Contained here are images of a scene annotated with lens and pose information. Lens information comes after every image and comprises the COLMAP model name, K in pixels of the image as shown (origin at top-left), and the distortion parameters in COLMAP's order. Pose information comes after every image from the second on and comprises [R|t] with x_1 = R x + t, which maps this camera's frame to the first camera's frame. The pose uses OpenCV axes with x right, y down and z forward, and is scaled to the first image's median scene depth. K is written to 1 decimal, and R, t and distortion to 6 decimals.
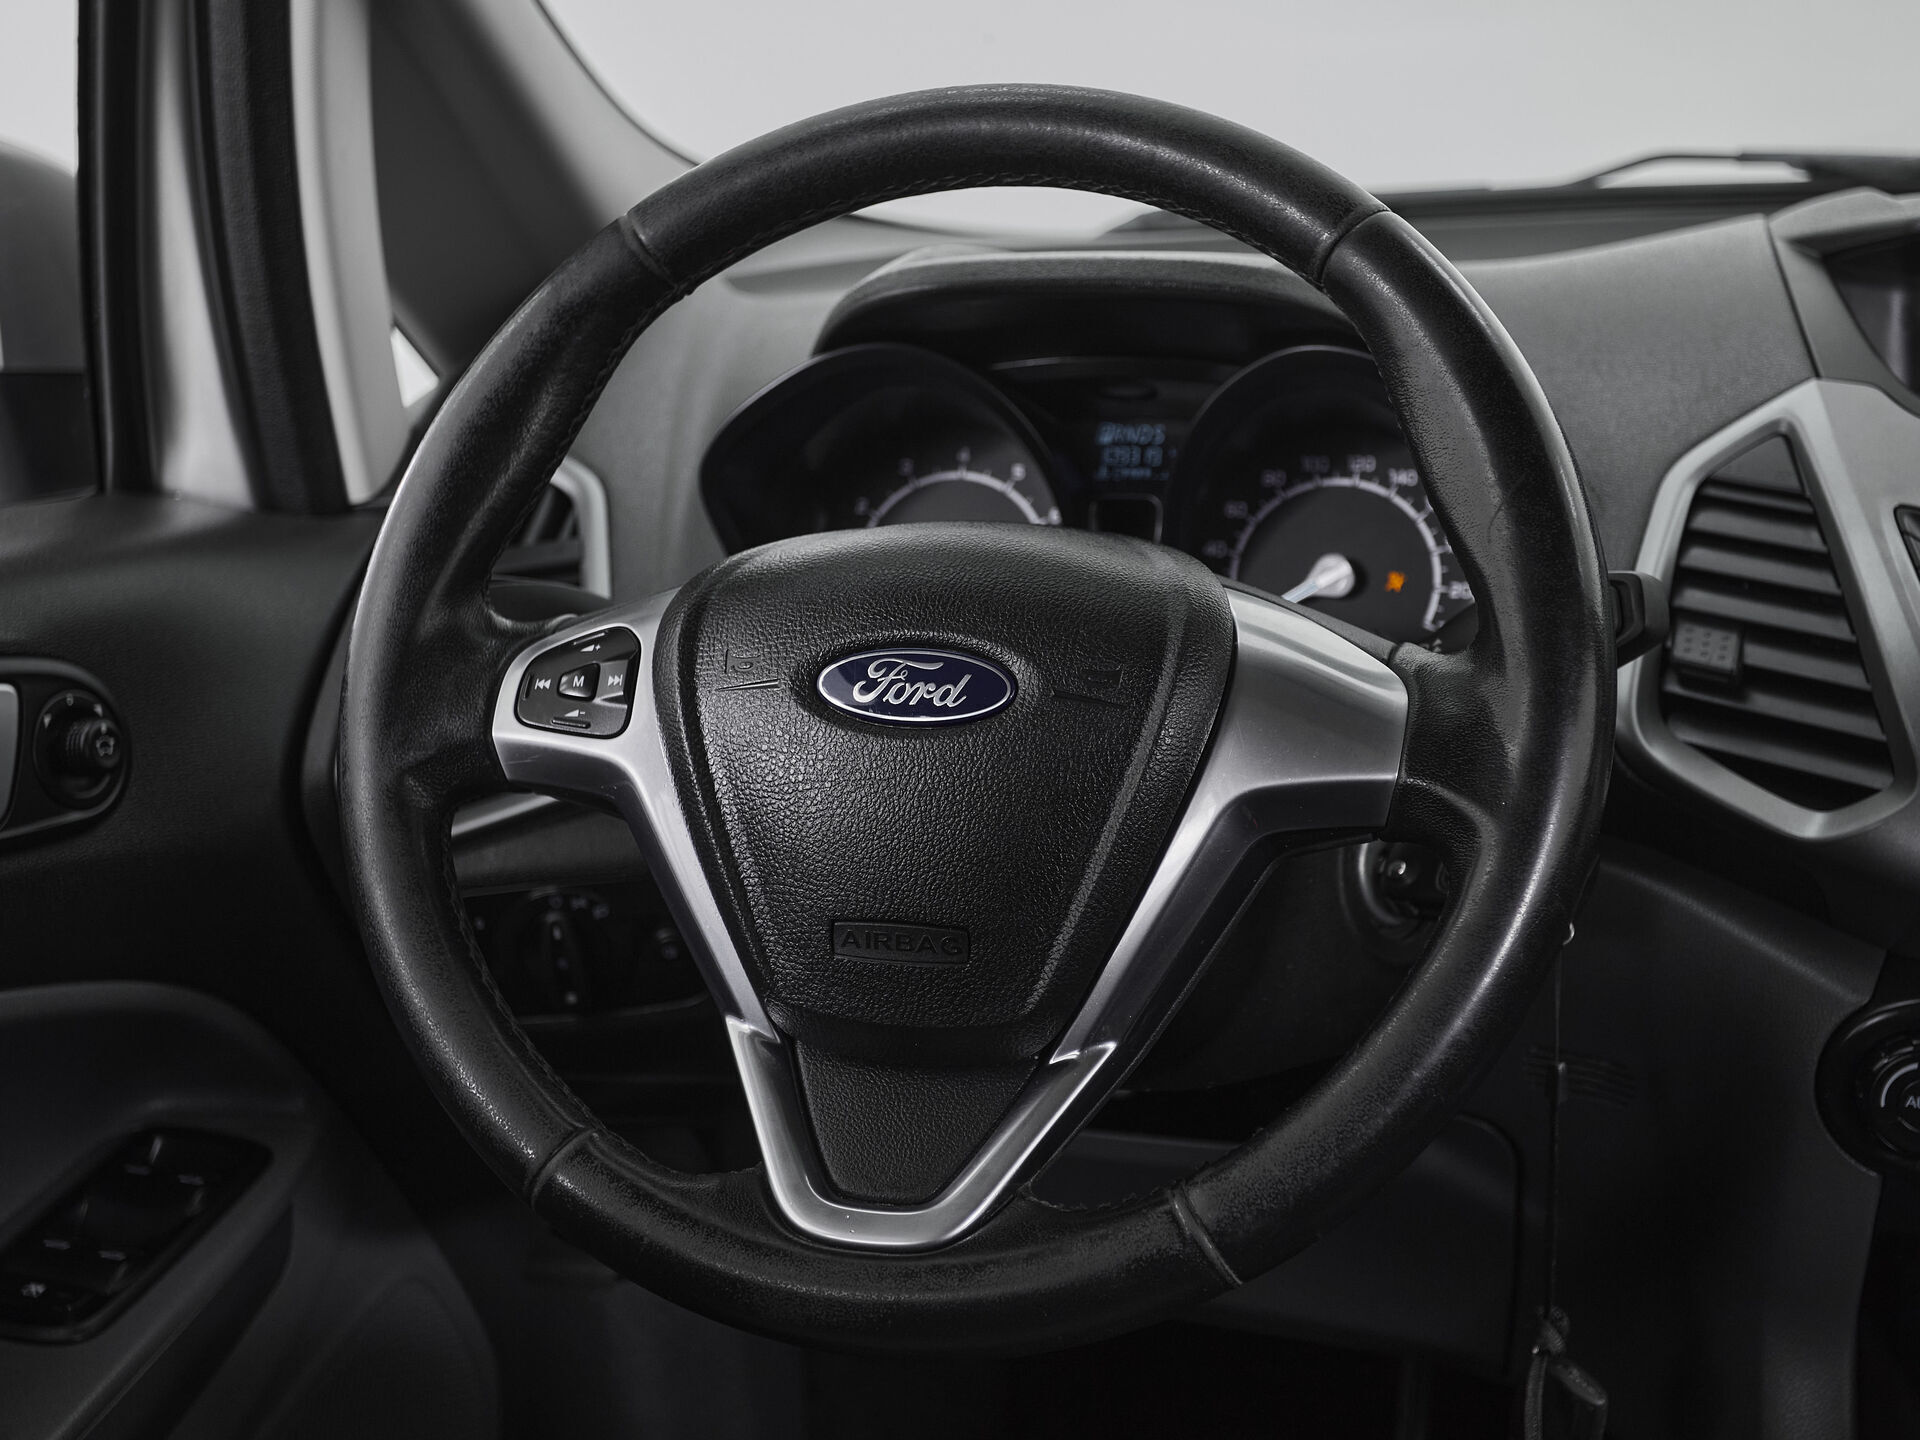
lens RADIAL K [[2495.3, 0, 969.9], [0, 2495.3, 711.8], [0, 0, 1]] dist [0.024249, 0.000000]
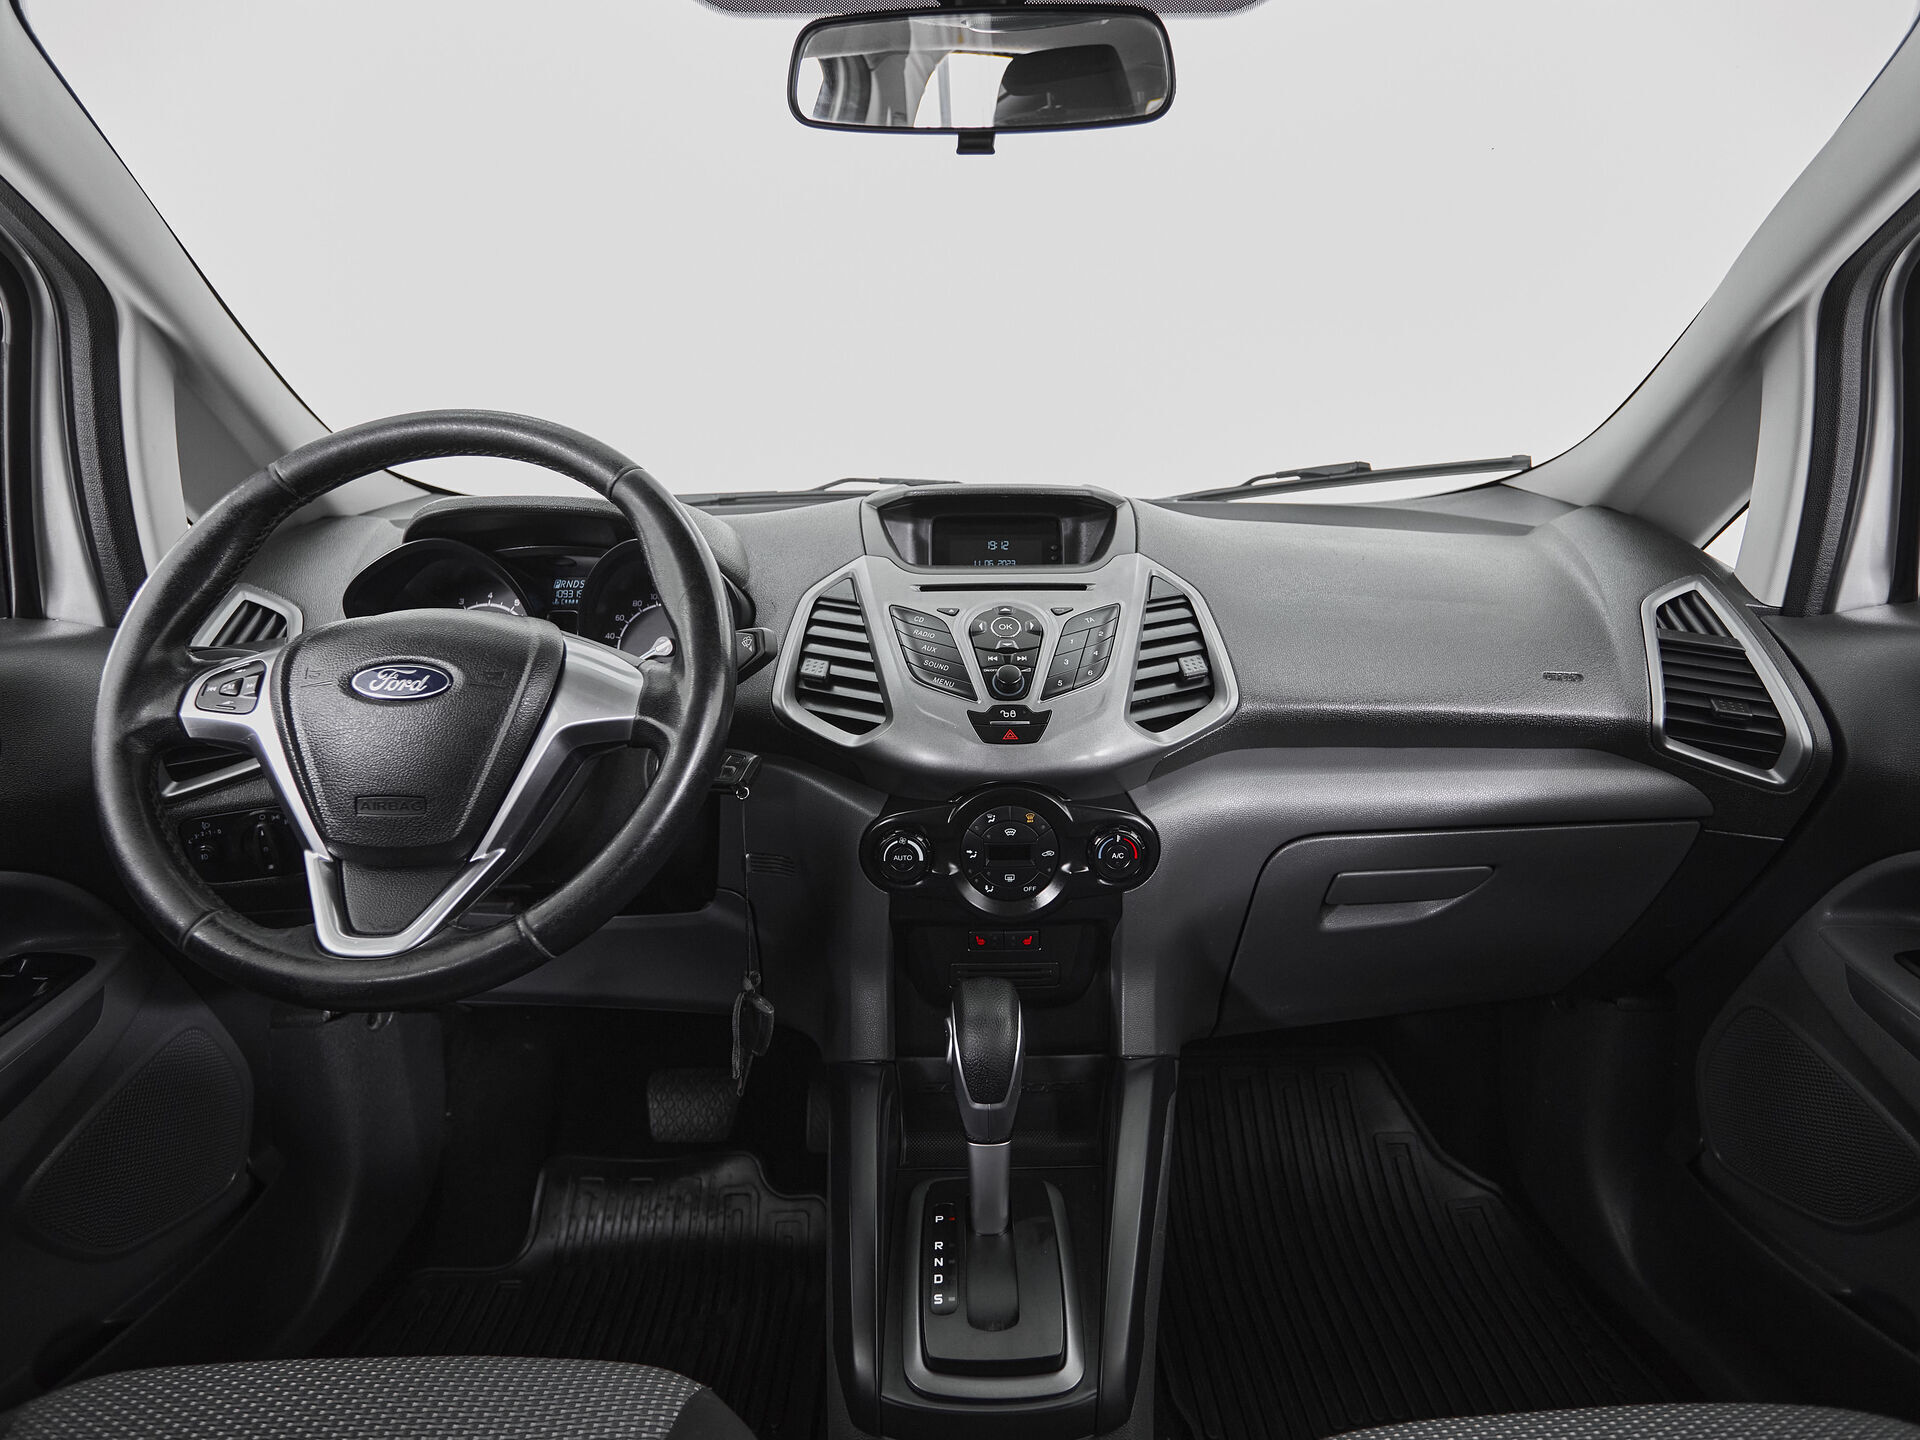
lens RADIAL K [[1137.8, 0, 964.3], [0, 1137.8, 620.7], [0, 0, 1]] dist [-0.009245, -0.002095]
pose [[0.959615, -0.011774, 0.281071, 0.140520], [0.045890, 0.992292, -0.115110, 0.060406], [-0.277549, 0.123359, 0.952759, -0.036818]]
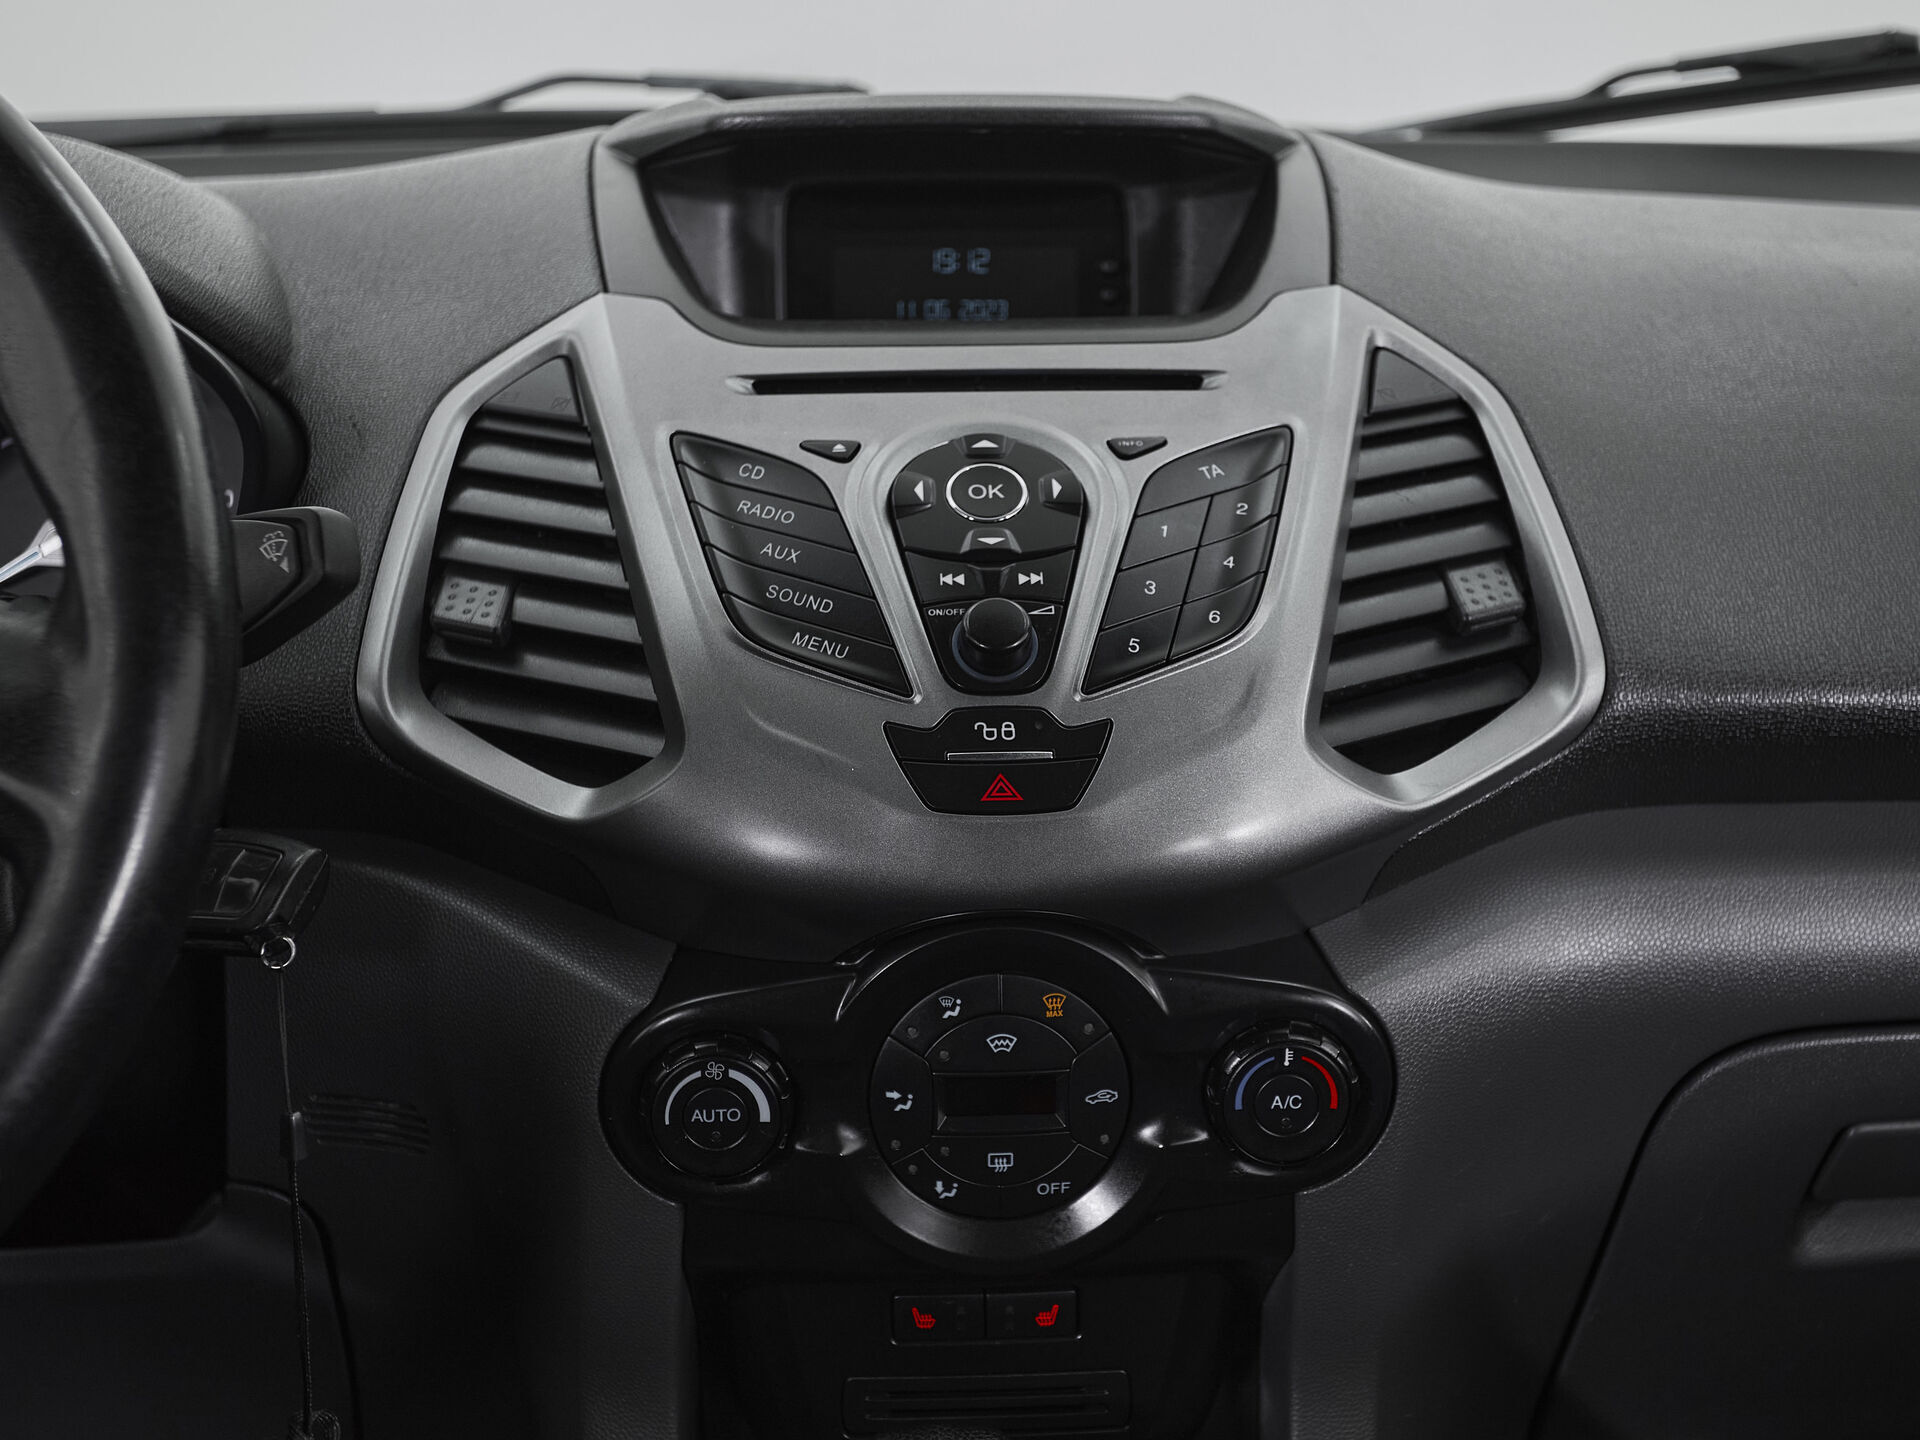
lens RADIAL K [[2681.2, 0, 966.6], [0, 2681.2, 704.1], [0, 0, 1]] dist [0.035109, 0.000000]
pose [[0.948544, -0.049164, 0.312806, 0.175968], [0.053725, 0.998538, -0.005973, 0.023737], [-0.312055, 0.022471, 0.949798, 0.088522]]
